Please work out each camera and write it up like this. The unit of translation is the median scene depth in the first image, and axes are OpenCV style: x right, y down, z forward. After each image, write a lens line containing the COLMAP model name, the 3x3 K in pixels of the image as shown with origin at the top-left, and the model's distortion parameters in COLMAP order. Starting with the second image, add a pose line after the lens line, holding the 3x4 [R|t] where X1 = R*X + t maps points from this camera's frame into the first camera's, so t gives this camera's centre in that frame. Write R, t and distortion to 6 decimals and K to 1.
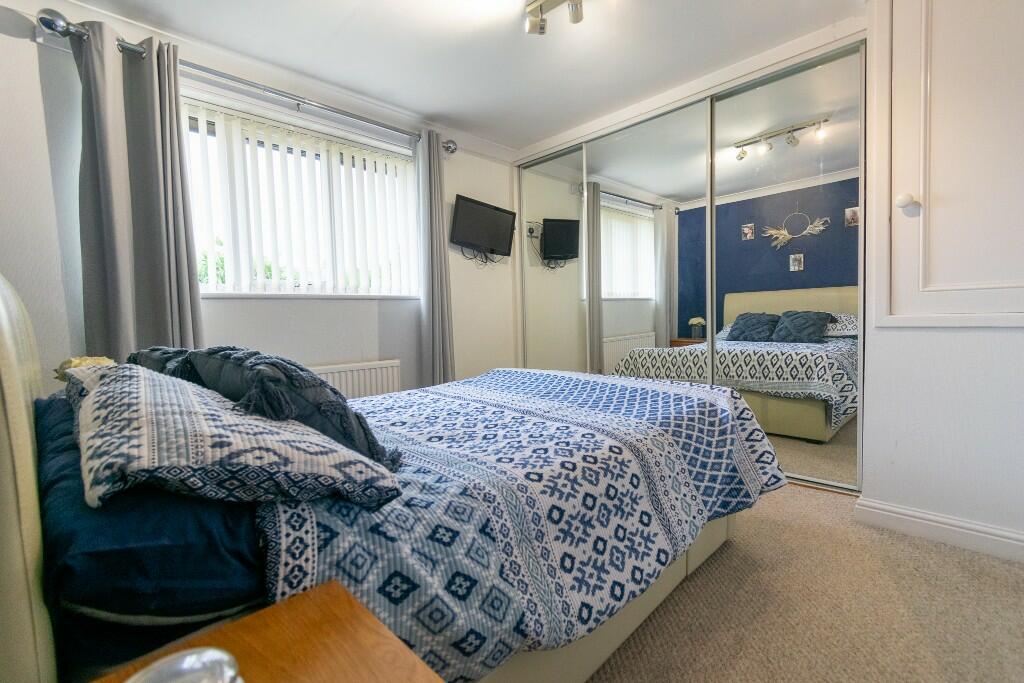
lens RADIAL K [[453.5, 0, 511.2], [0, 453.5, 337.1], [0, 0, 1]] dist [0.008800, -0.000054]
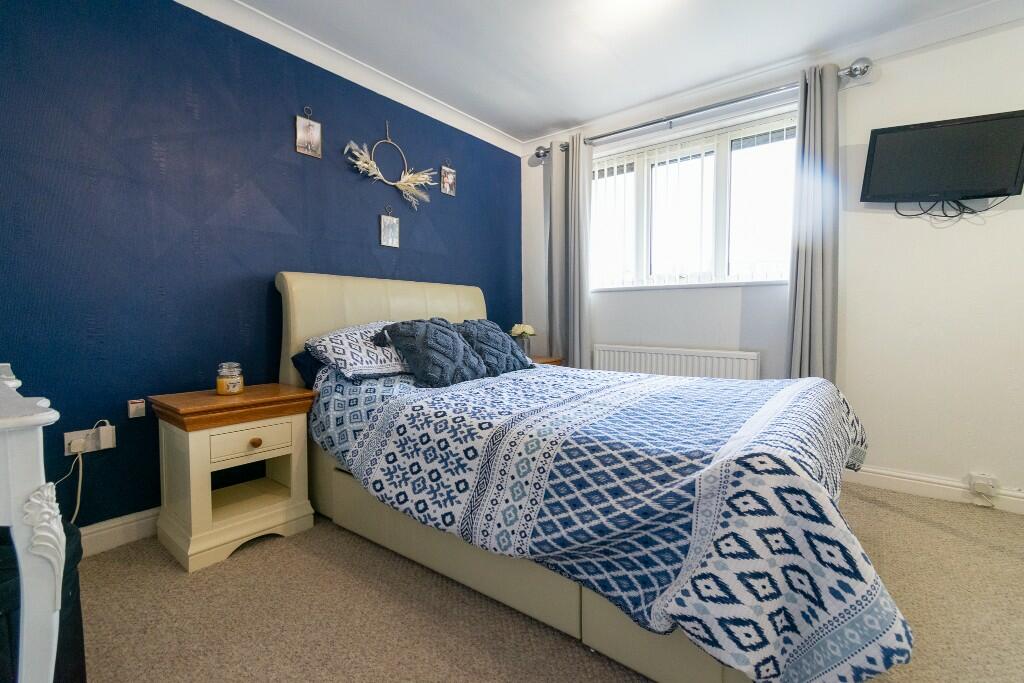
lens RADIAL K [[453.5, 0, 511.2], [0, 453.5, 337.1], [0, 0, 1]] dist [0.008800, -0.000054]
pose [[0.120602, 0.076669, -0.989736, 1.284390], [-0.049267, 0.996247, 0.071170, -0.046706], [0.991478, 0.040178, 0.123927, 0.895690]]
